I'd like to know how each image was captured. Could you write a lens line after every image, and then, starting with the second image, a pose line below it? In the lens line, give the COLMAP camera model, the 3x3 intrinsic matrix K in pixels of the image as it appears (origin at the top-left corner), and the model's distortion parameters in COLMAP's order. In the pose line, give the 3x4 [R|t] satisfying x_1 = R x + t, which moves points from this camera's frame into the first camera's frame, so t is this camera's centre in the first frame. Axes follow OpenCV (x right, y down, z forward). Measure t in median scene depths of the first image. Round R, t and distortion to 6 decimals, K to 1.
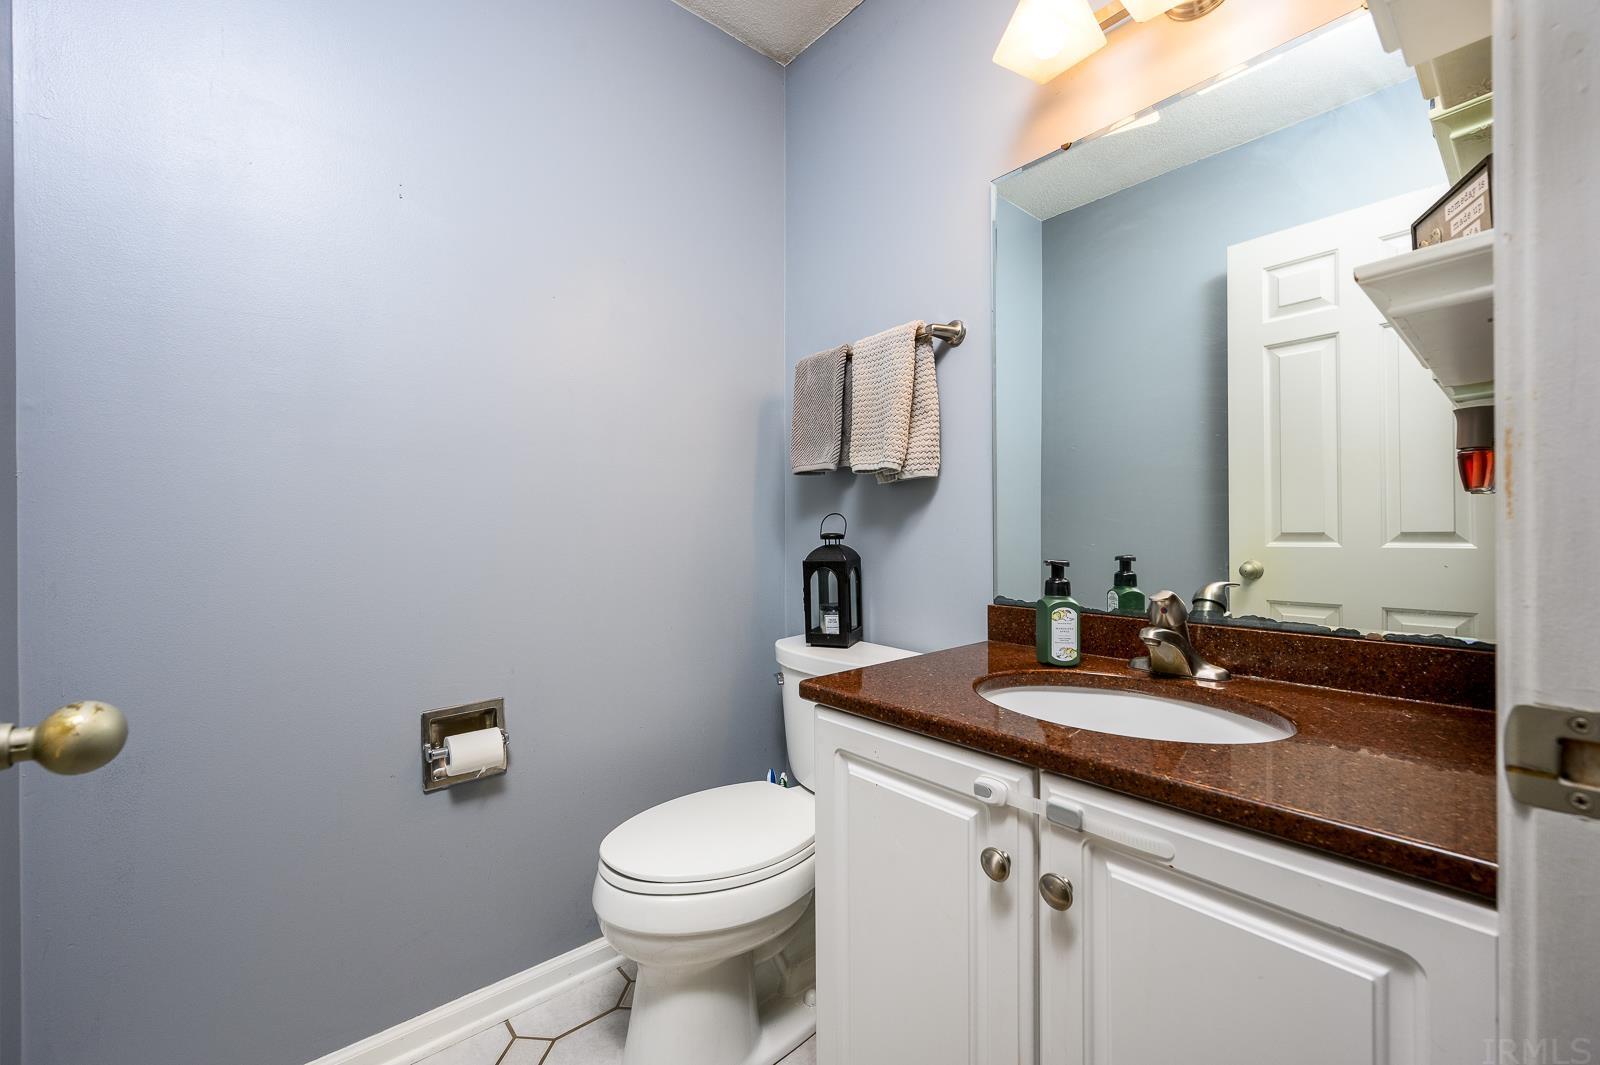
lens RADIAL K [[632.9, 0, 795.7], [0, 632.9, 533.7], [0, 0, 1]] dist [0.000440, -0.000242]
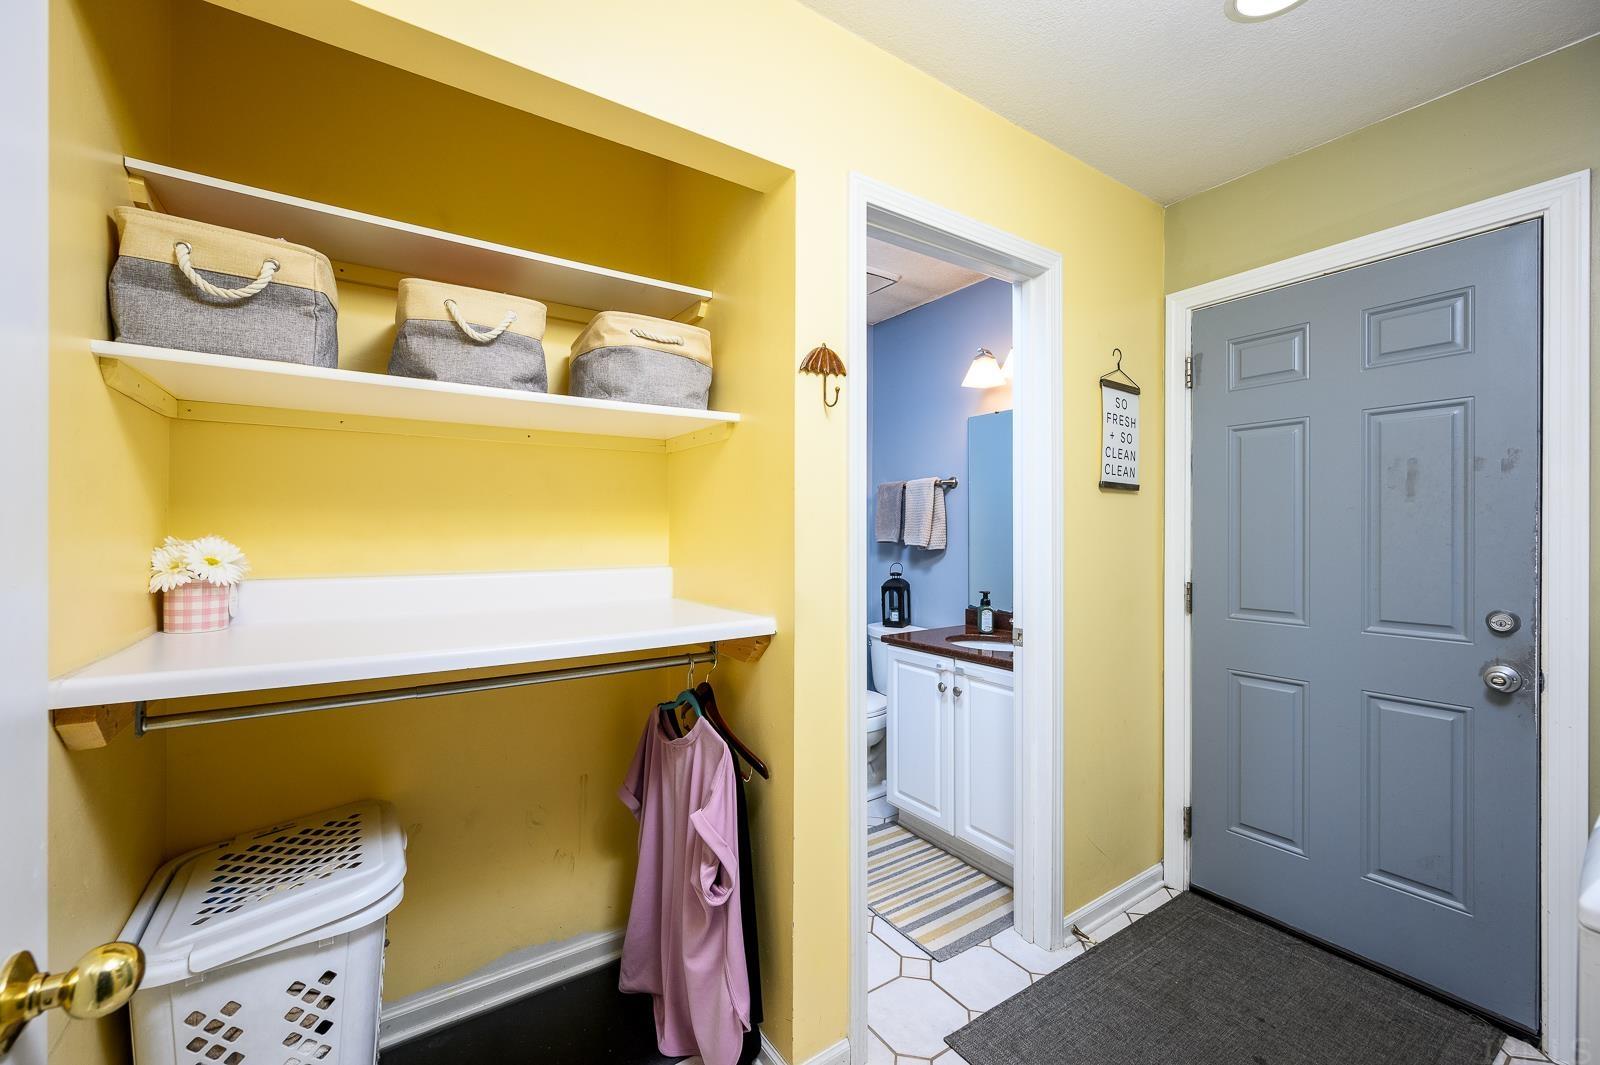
lens RADIAL K [[644.3, 0, 800.0], [0, 644.3, 532.5], [0, 0, 1]] dist [-0.000122, -0.000134]
pose [[0.994566, 0.006083, -0.103926, -0.037119], [-0.006070, 0.999981, 0.000436, -0.137158], [0.103926, 0.000197, 0.994585, -1.178309]]
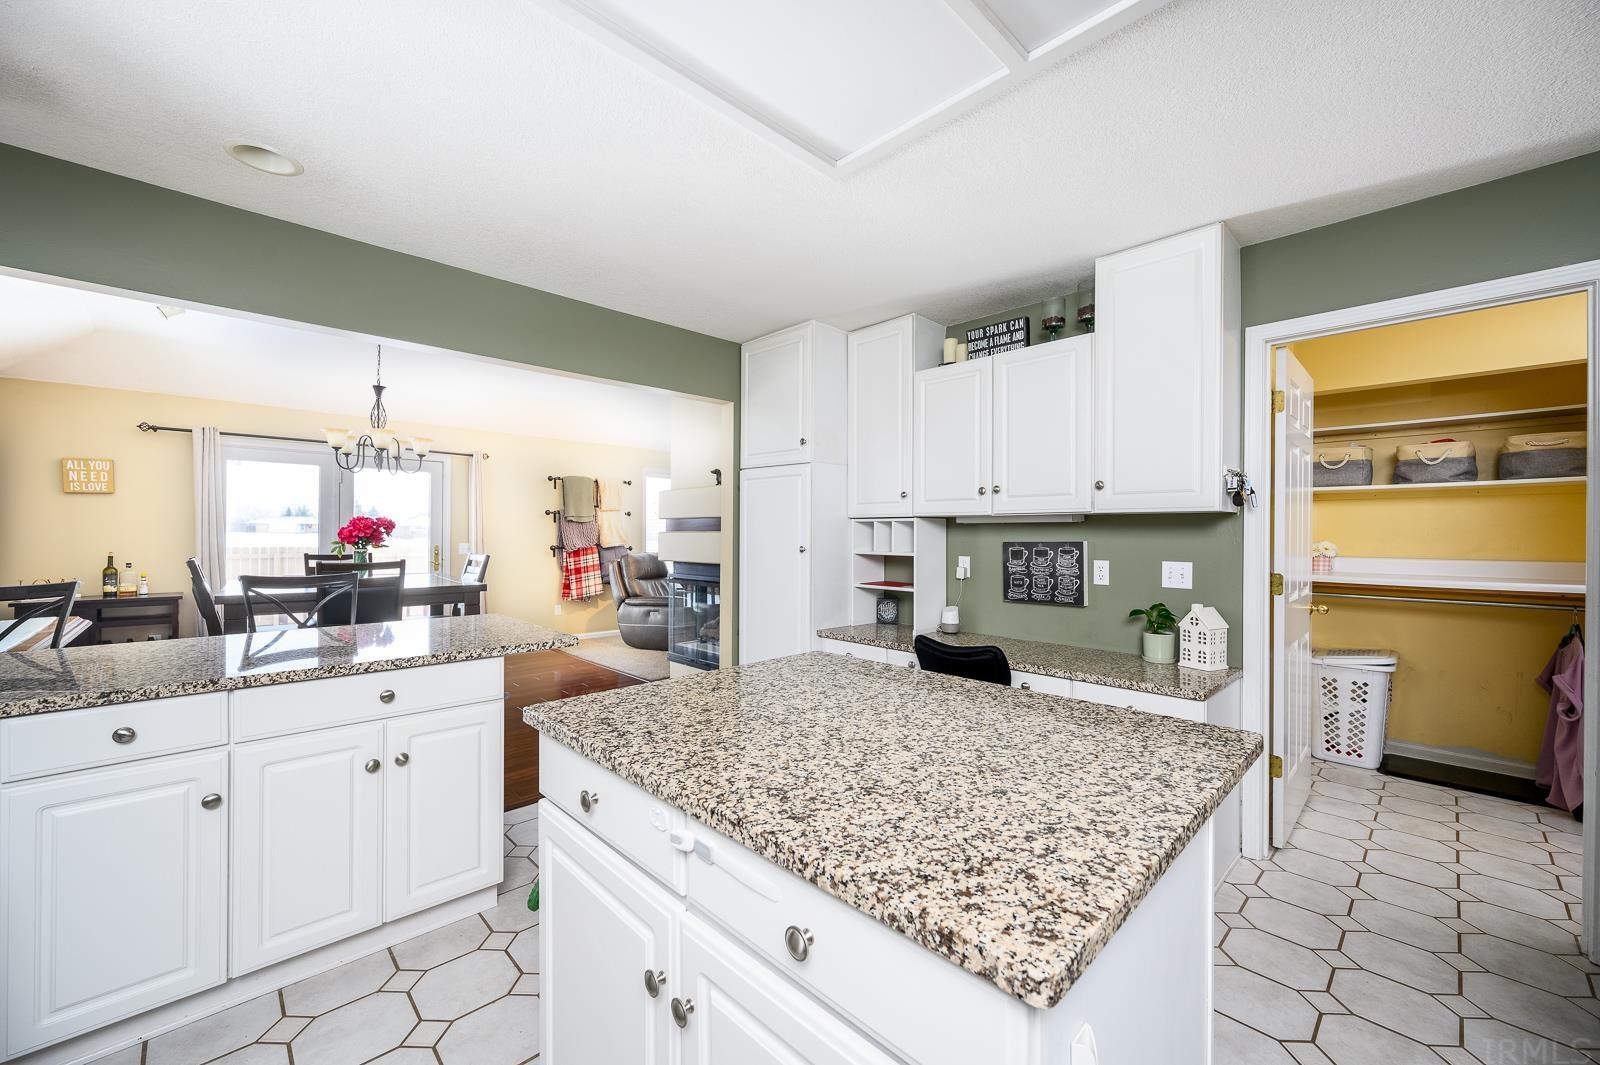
lens RADIAL K [[632.9, 0, 795.7], [0, 632.9, 533.7], [0, 0, 1]] dist [0.000440, -0.000242]
pose [[0.057749, 0.000742, -0.998331, 1.464361], [-0.006013, 0.999982, 0.000395, -0.145909], [0.998313, 0.005980, 0.057753, -2.639127]]
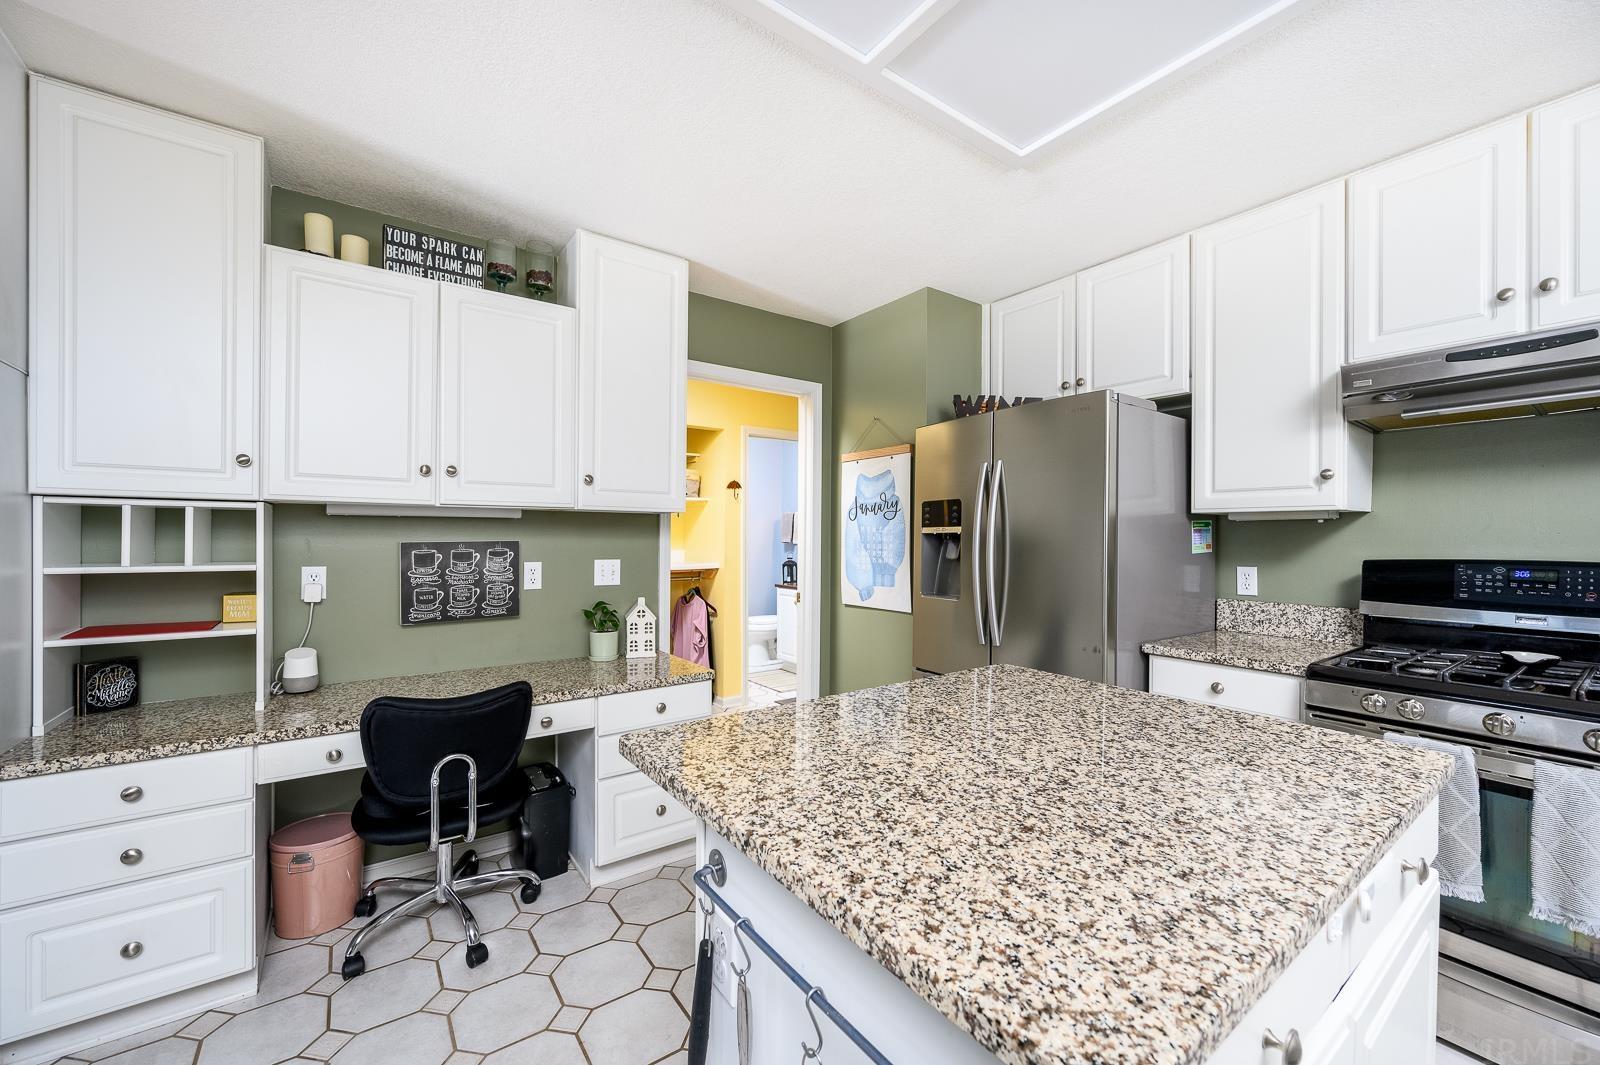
lens RADIAL K [[632.9, 0, 795.7], [0, 632.9, 533.7], [0, 0, 1]] dist [0.000440, -0.000242]
pose [[0.997151, 0.007076, -0.075100, 0.426802], [-0.007403, 0.999964, -0.004083, -0.144039], [0.075069, 0.004627, 0.997168, -3.255034]]
